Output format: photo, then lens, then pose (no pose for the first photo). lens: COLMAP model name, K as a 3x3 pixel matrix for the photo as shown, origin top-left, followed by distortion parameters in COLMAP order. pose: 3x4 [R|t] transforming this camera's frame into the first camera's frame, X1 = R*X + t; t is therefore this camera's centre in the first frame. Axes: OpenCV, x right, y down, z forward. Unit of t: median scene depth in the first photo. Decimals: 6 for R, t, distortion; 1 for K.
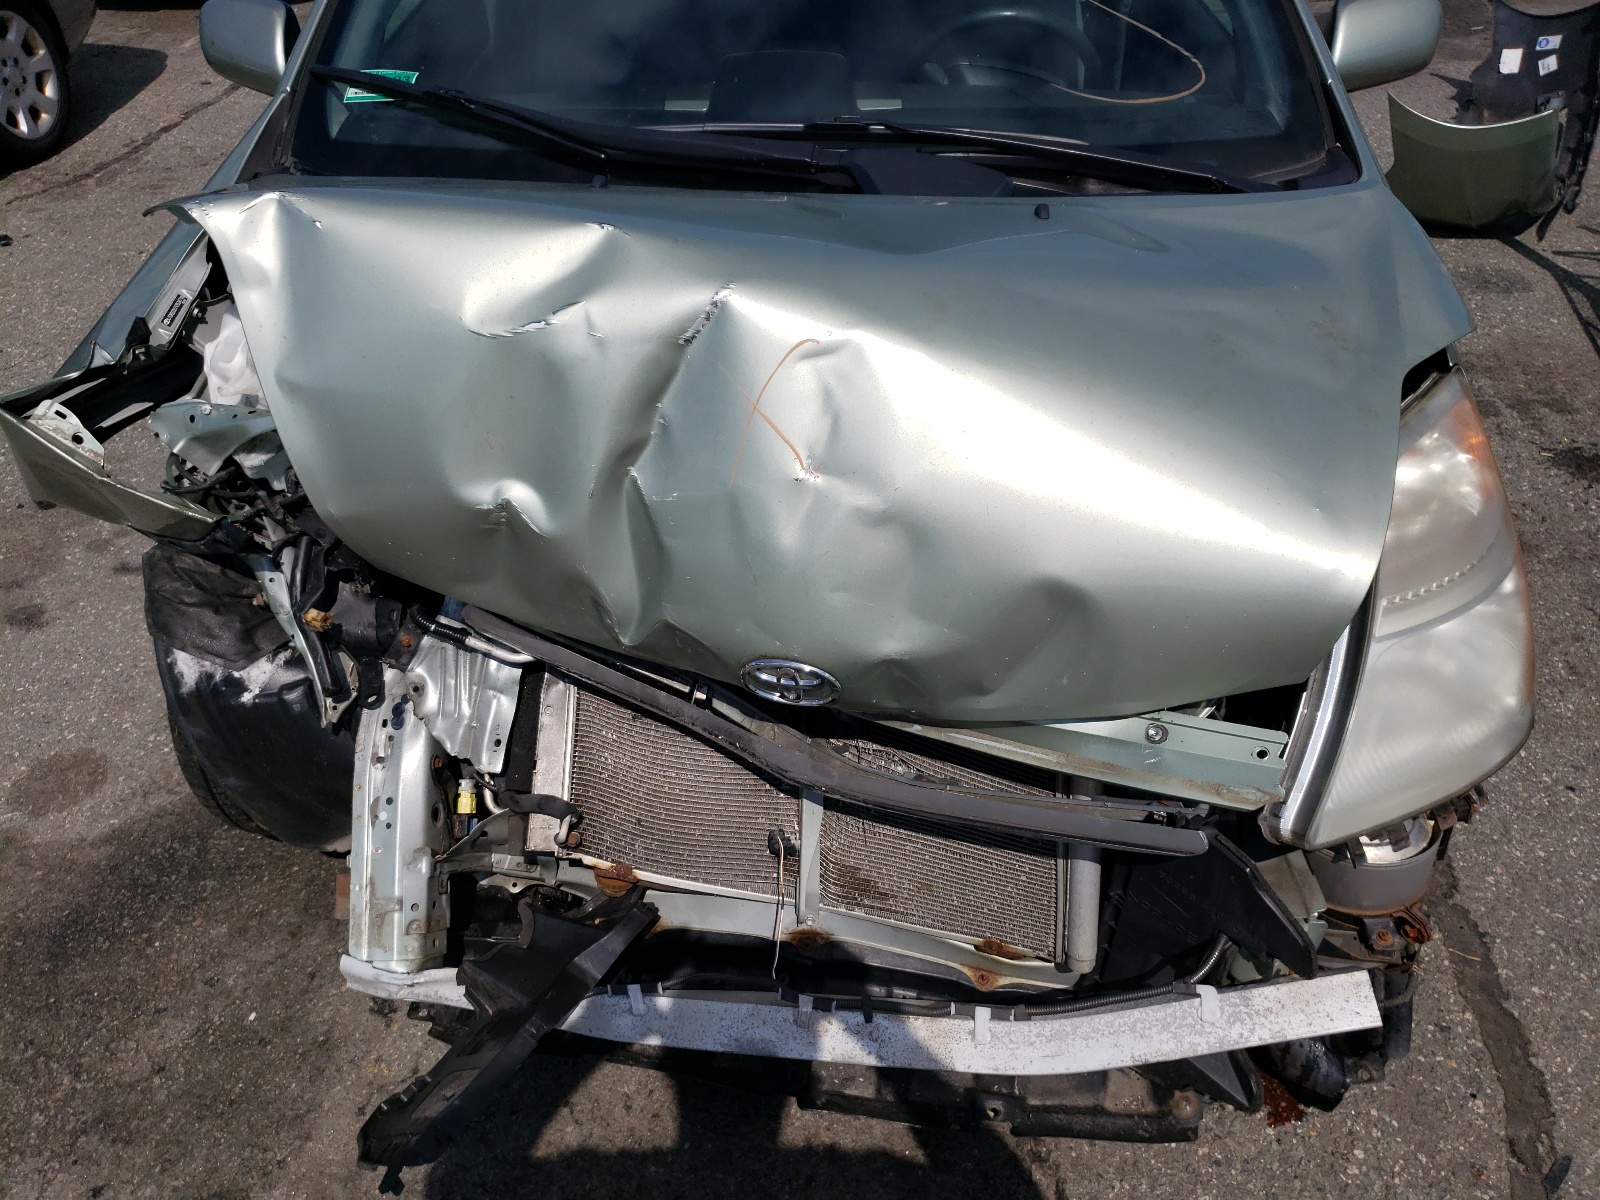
lens RADIAL K [[1279.6, 0, 800.0], [0, 1279.6, 600.0], [0, 0, 1]] dist [0.003167, -0.004670]
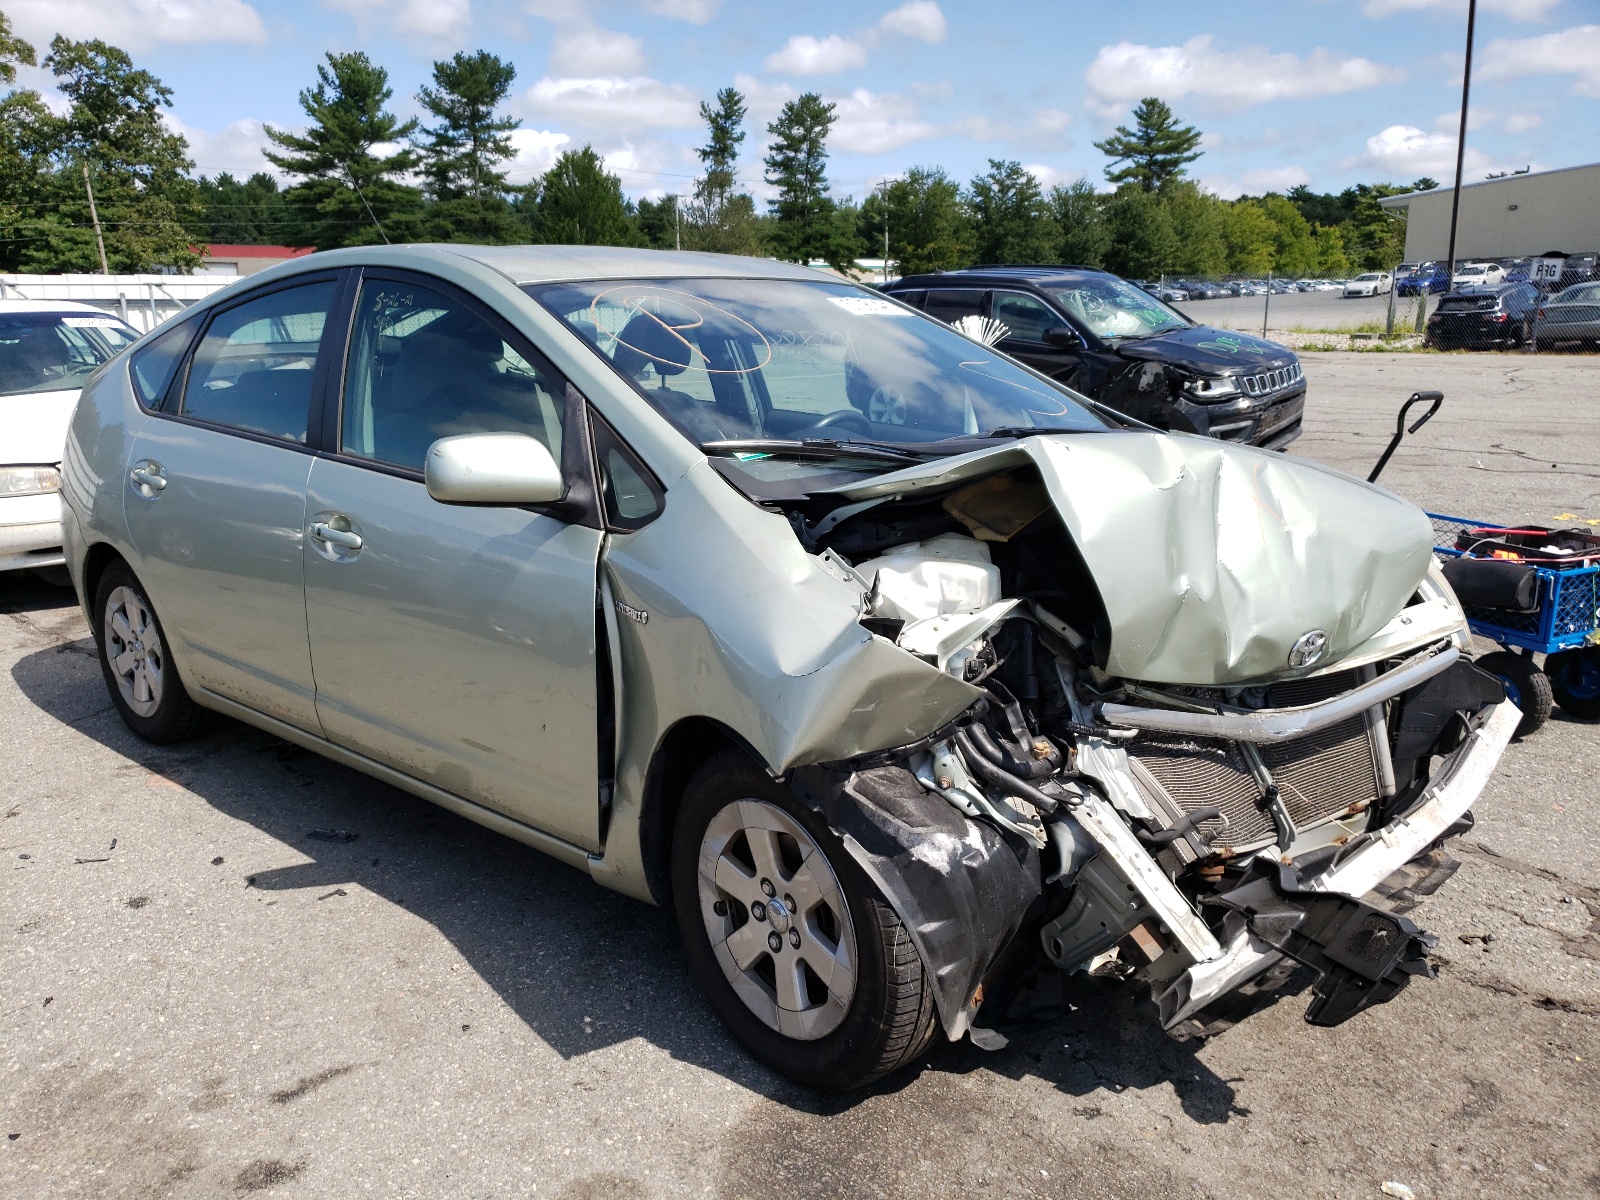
lens RADIAL K [[1236.6, 0, 800.0], [0, 1236.6, 600.0], [0, 0, 1]] dist [-0.001984, 0.033658]
pose [[0.652948, -0.169449, 0.738204, -1.511148], [0.463776, 0.860015, -0.212804, 0.040556], [-0.598808, 0.481311, 0.640132, 0.253050]]
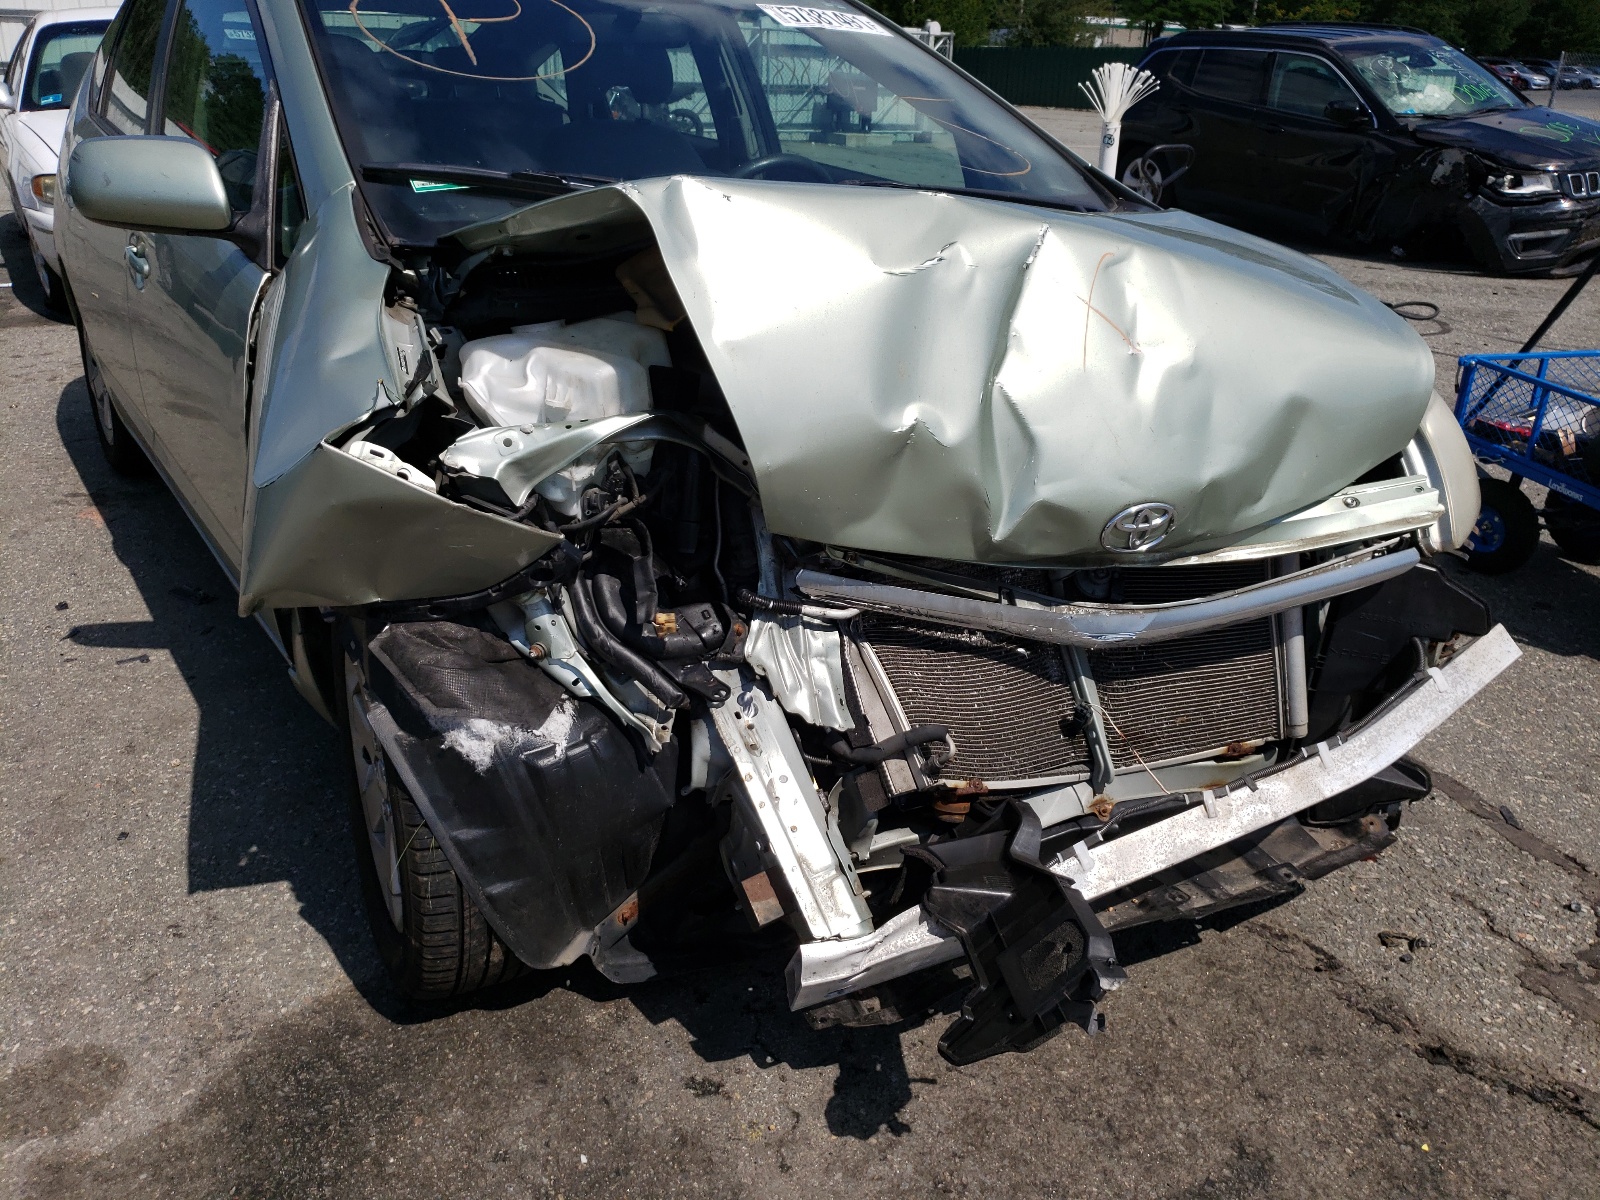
lens RADIAL K [[1249.1, 0, 801.0], [0, 1249.1, 578.4], [0, 0, 1]] dist [0.021568, -0.003560]
pose [[0.808285, -0.186928, 0.558331, -0.844525], [0.323019, 0.933603, -0.155061, 0.170185], [-0.492275, 0.305685, 0.814998, 0.161628]]
